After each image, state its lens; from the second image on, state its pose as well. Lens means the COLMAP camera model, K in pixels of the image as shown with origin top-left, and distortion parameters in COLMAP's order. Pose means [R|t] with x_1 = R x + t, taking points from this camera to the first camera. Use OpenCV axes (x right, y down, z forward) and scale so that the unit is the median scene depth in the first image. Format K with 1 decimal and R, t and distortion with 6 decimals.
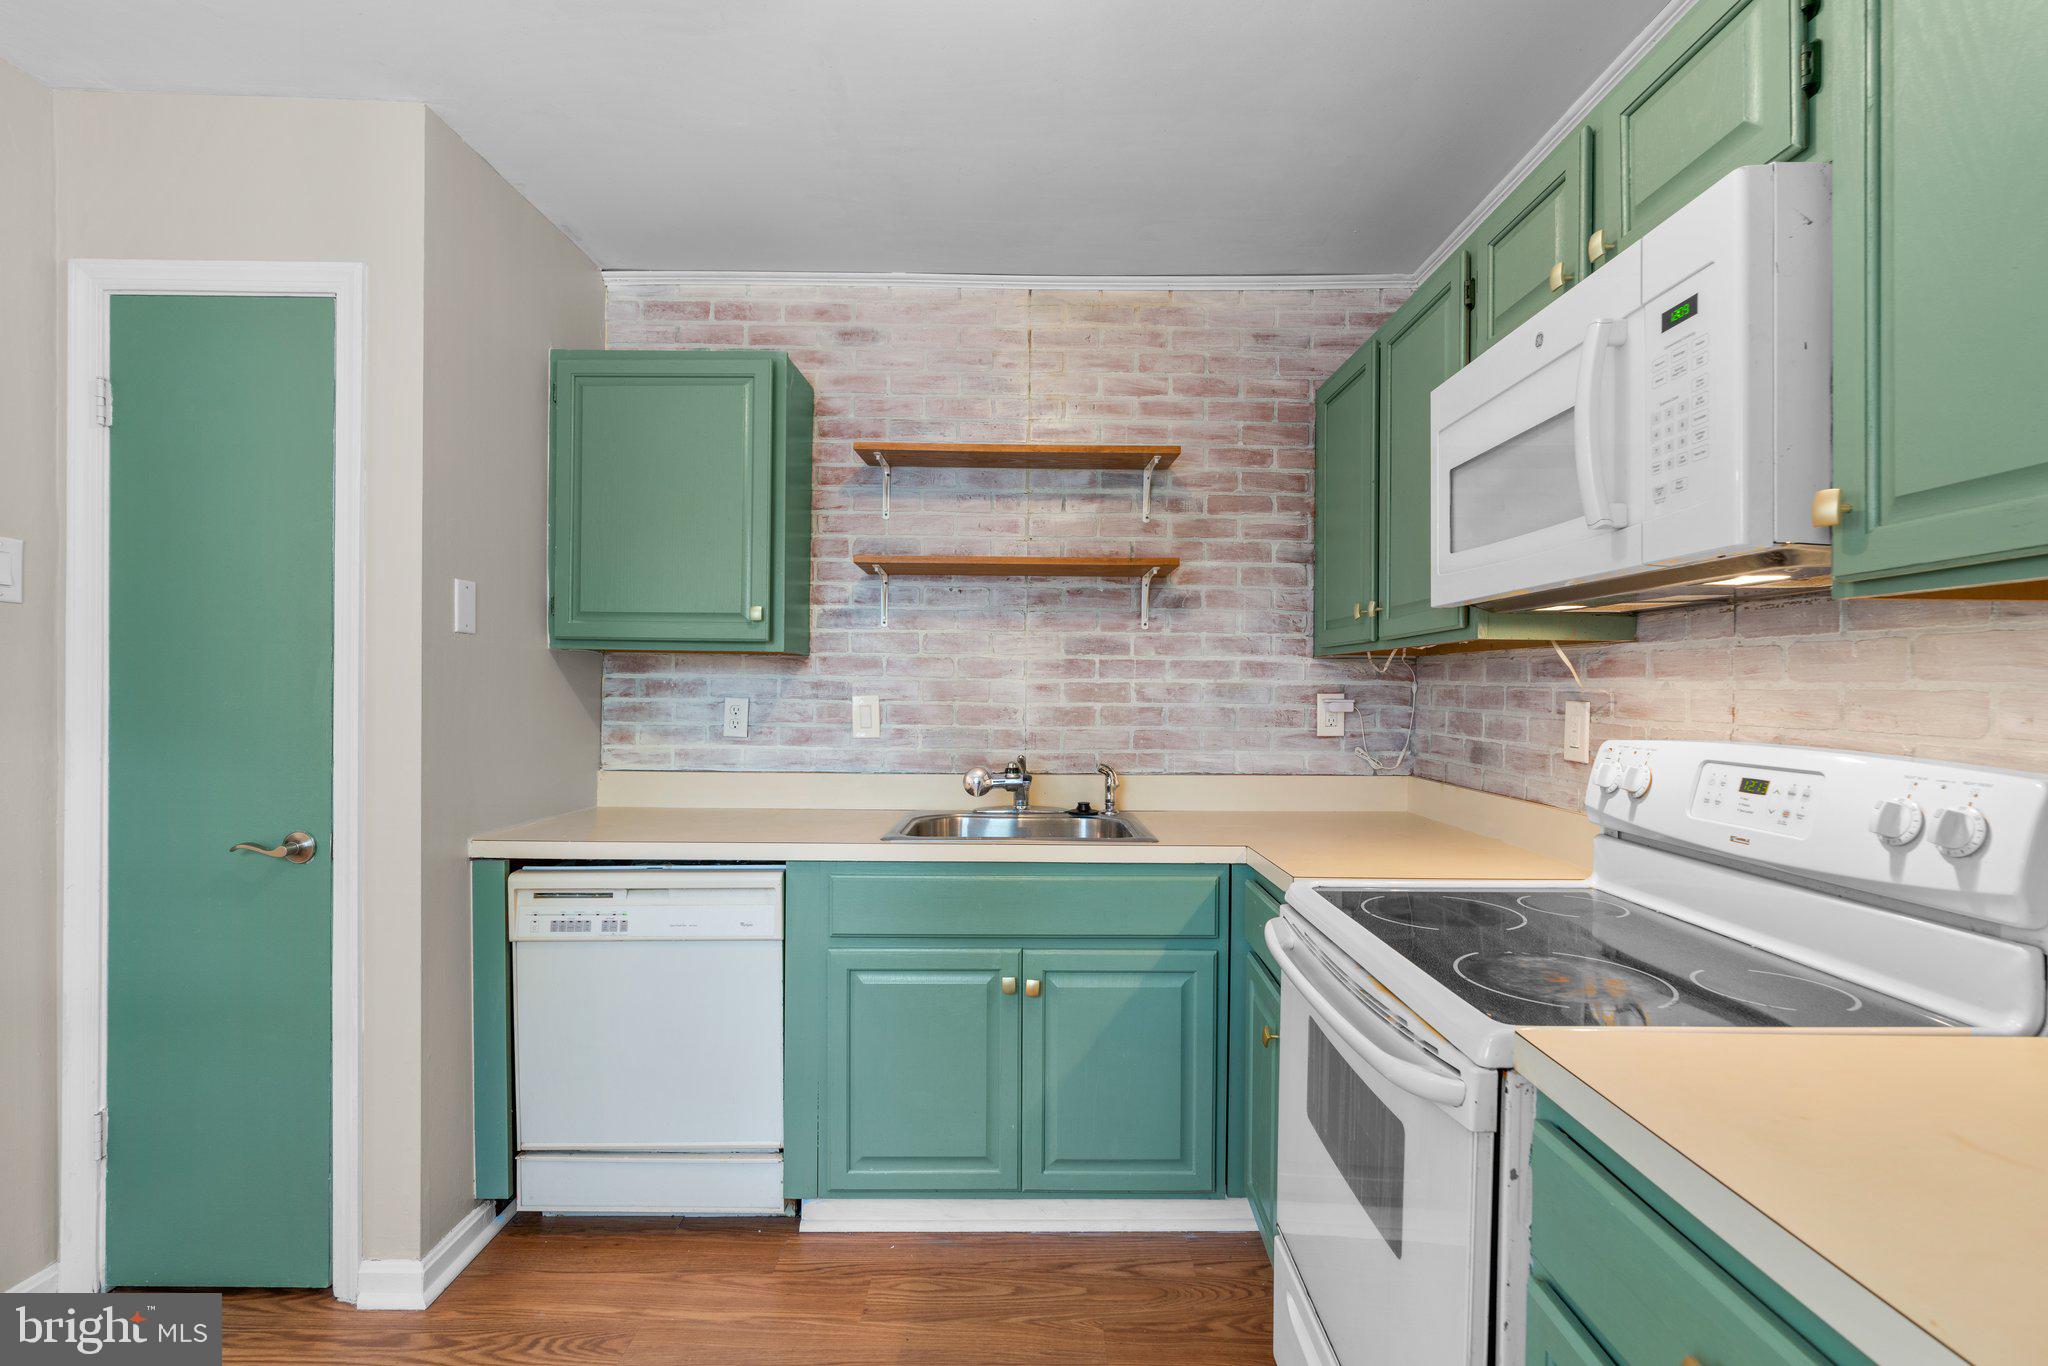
lens RADIAL K [[940.3, 0, 1032.0], [0, 940.3, 692.5], [0, 0, 1]] dist [-0.018576, 0.009120]
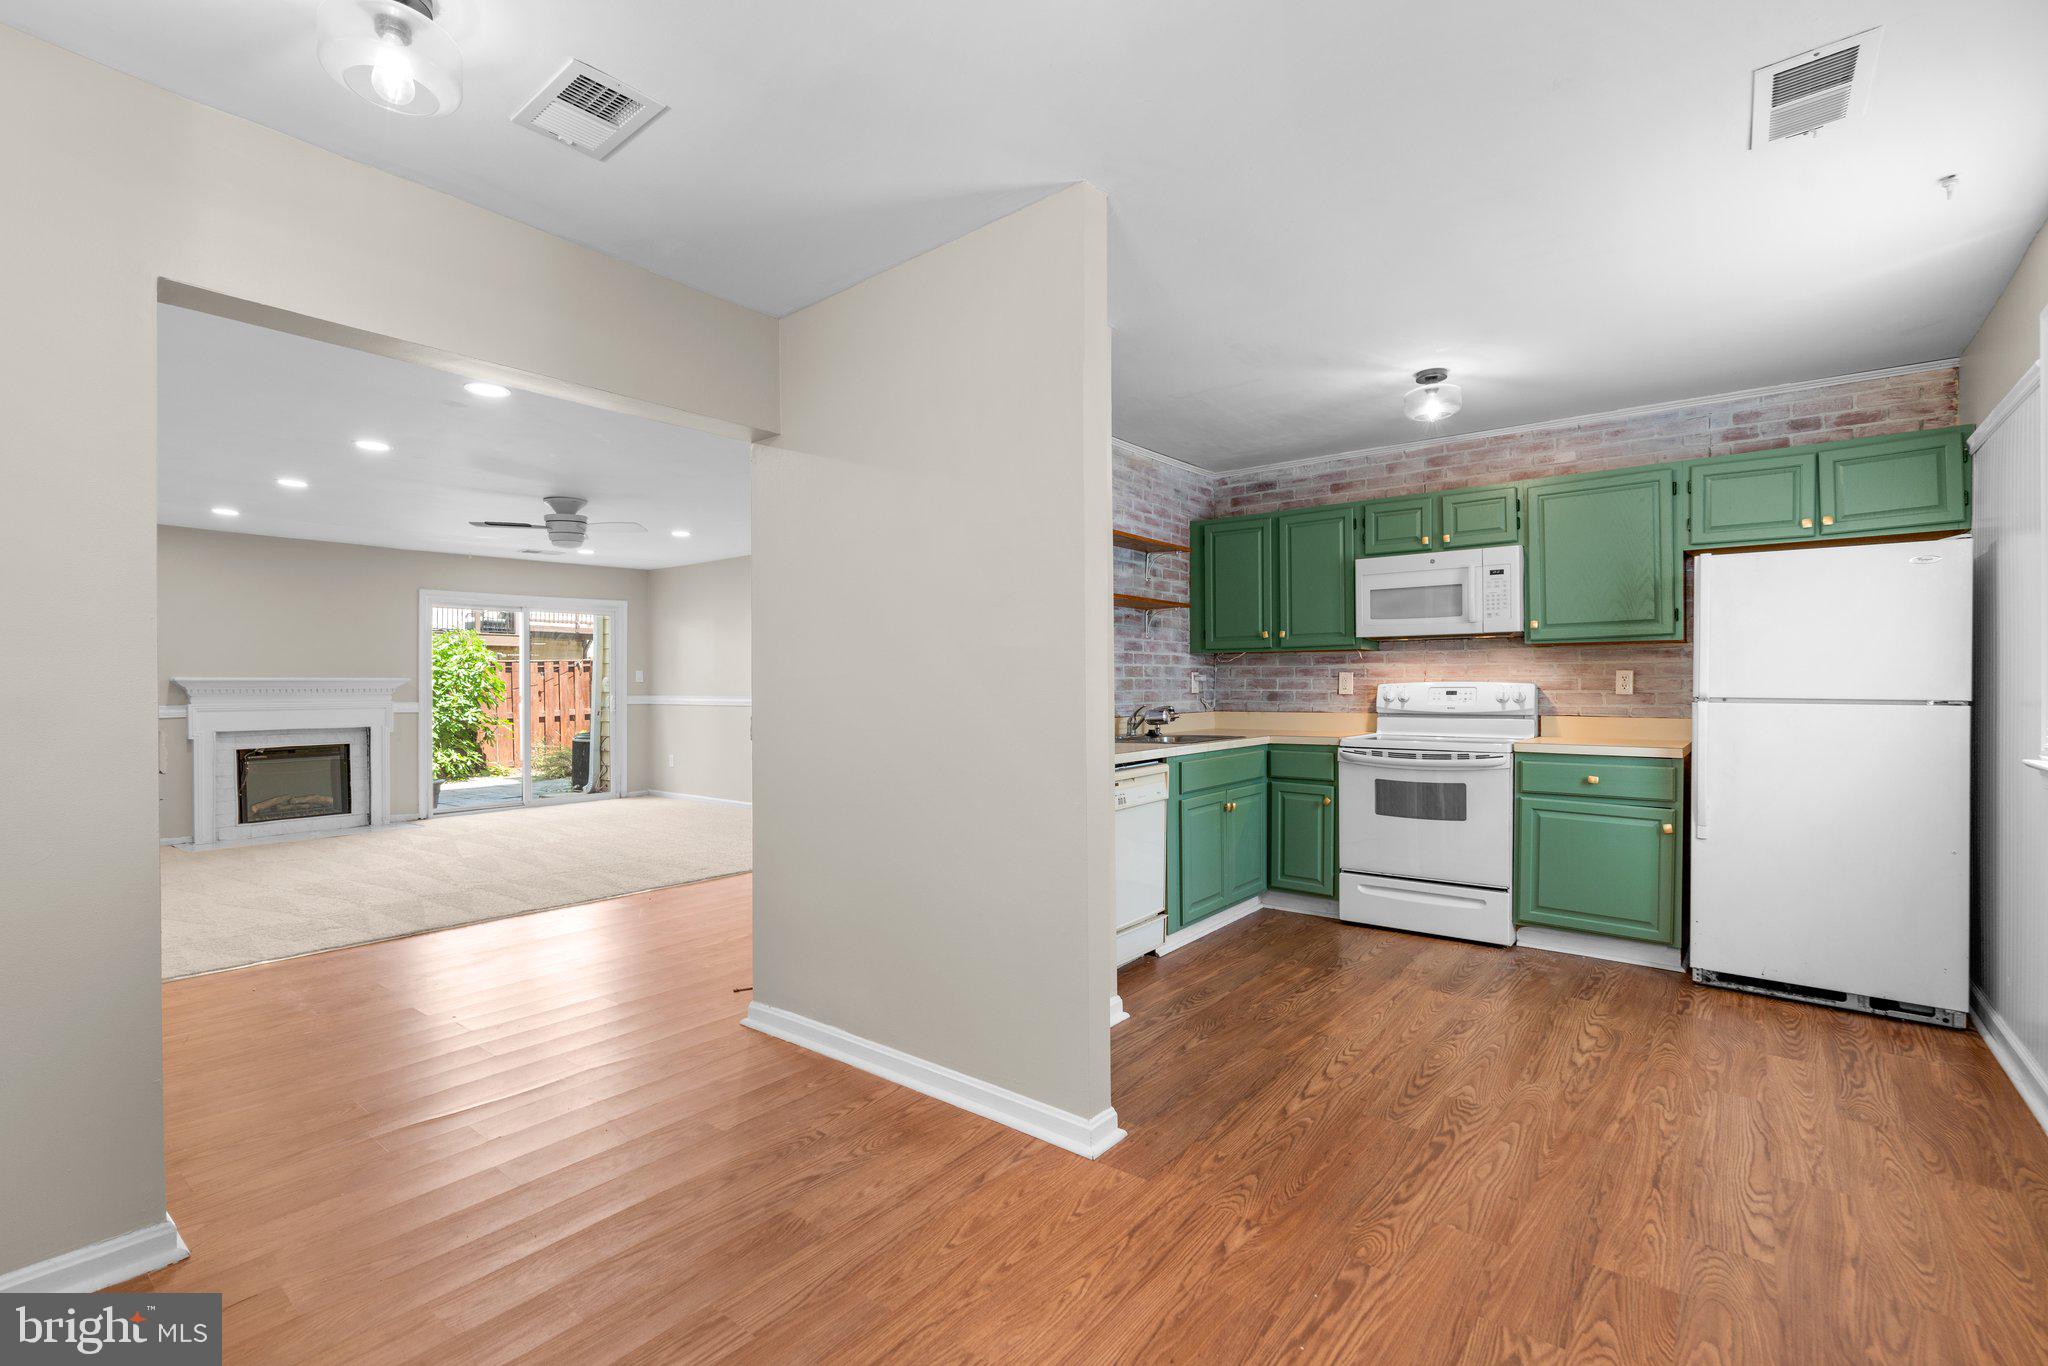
lens RADIAL K [[923.6, 0, 1028.8], [0, 923.6, 686.4], [0, 0, 1]] dist [-0.017787, 0.008754]
pose [[0.622340, -0.012735, 0.782643, -1.661414], [0.014946, 0.999879, 0.004386, 0.020353], [-0.782604, 0.008968, 0.622455, 0.045166]]
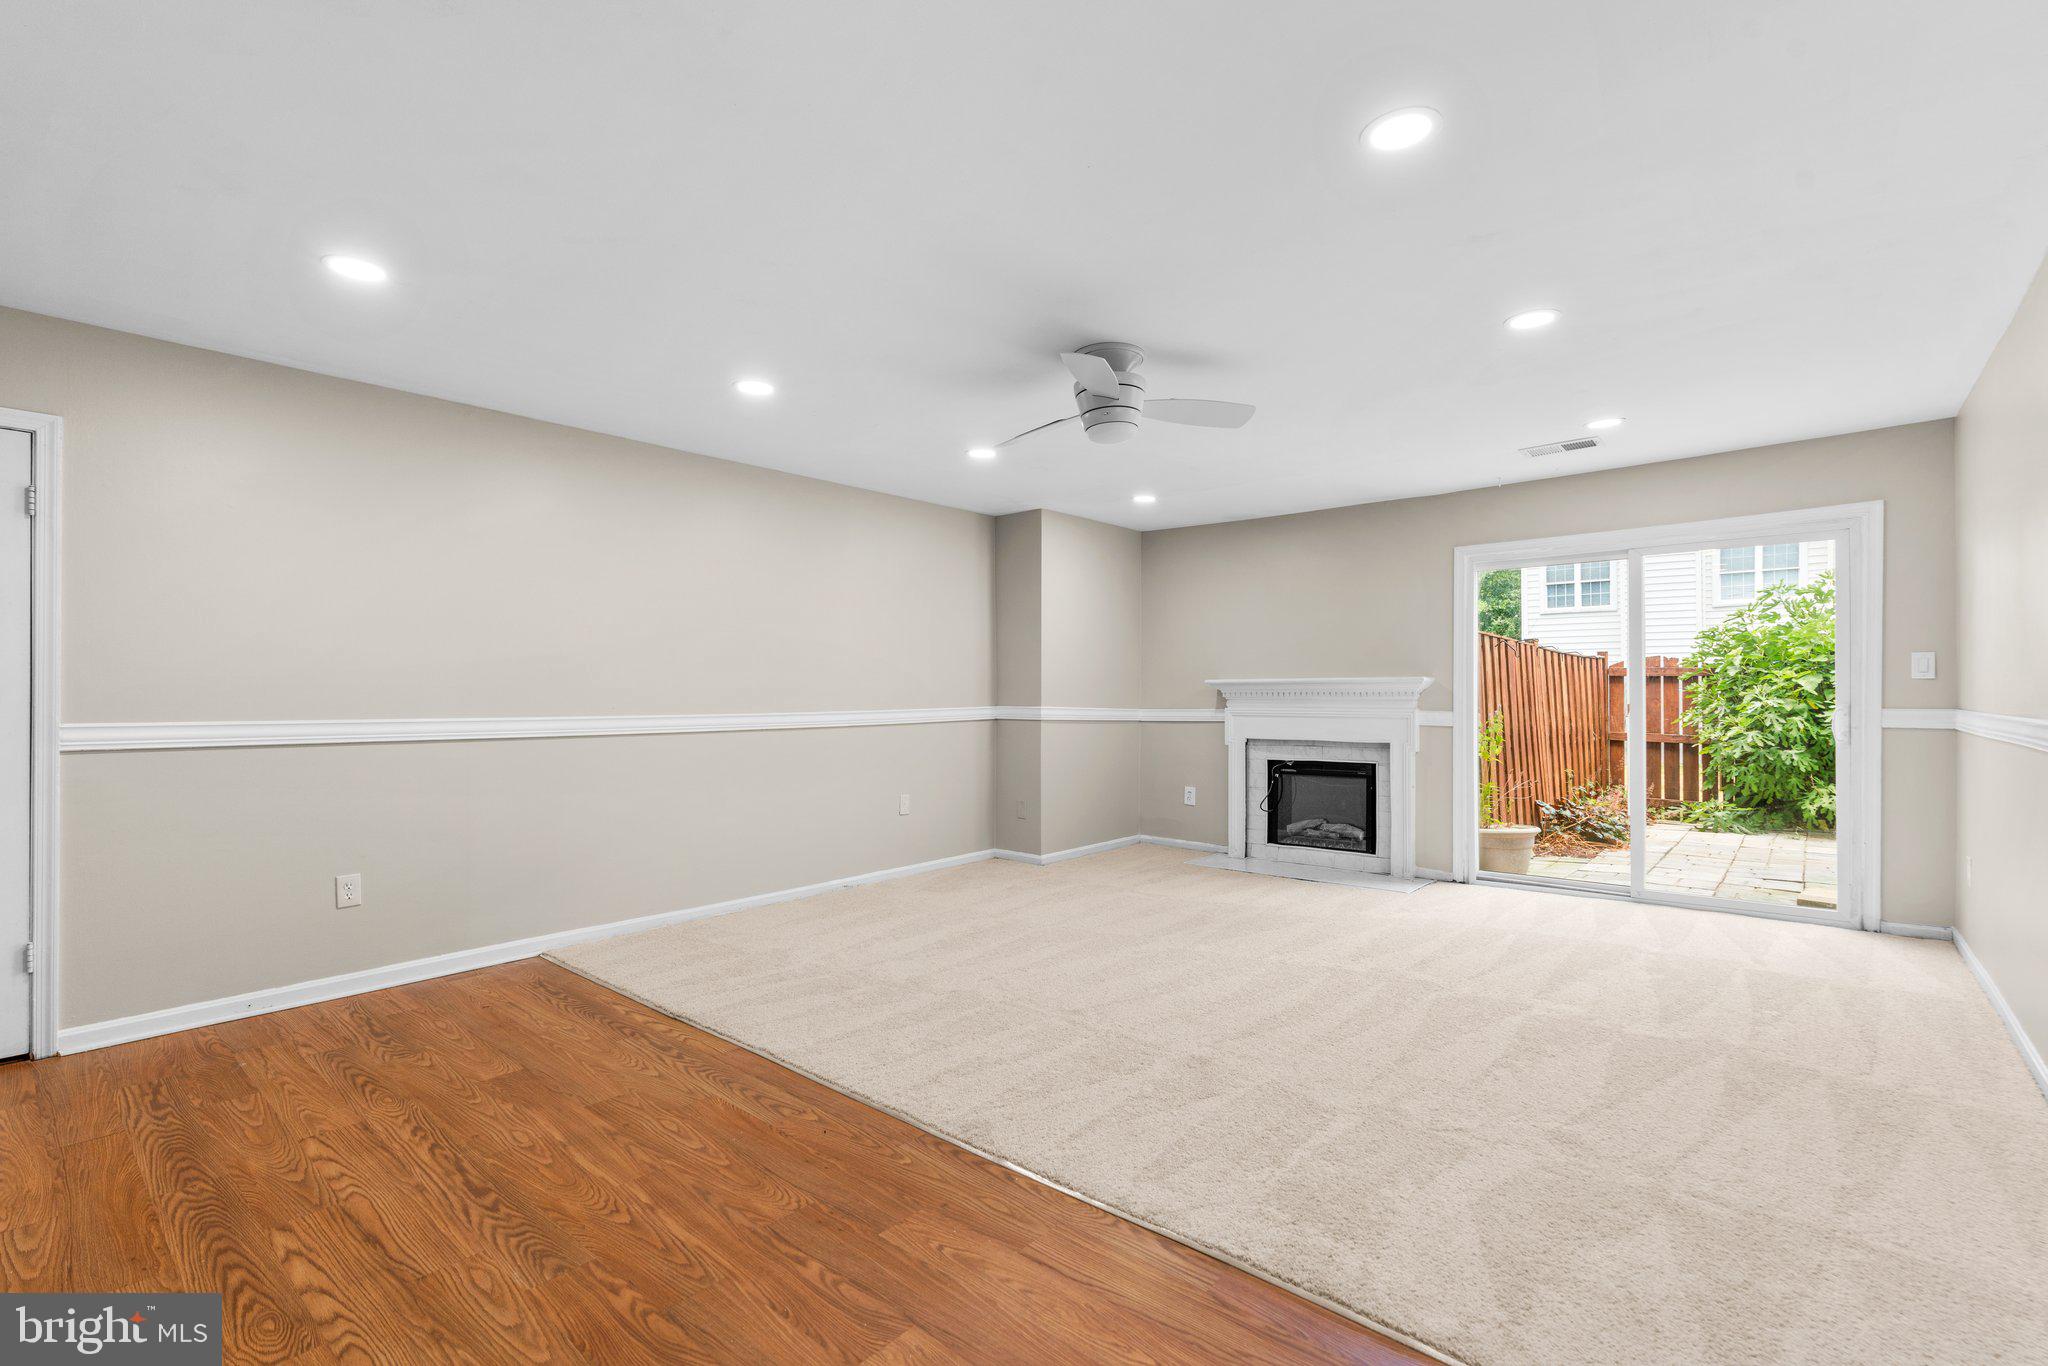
lens RADIAL K [[927.0, 0, 1028.7], [0, 927.0, 697.2], [0, 0, 1]] dist [-0.017843, 0.008484]
pose [[0.756904, -0.007781, -0.653479, 0.321452], [0.005426, 0.999969, -0.005622, 0.030047], [0.653503, 0.000709, 0.756924, 1.441476]]
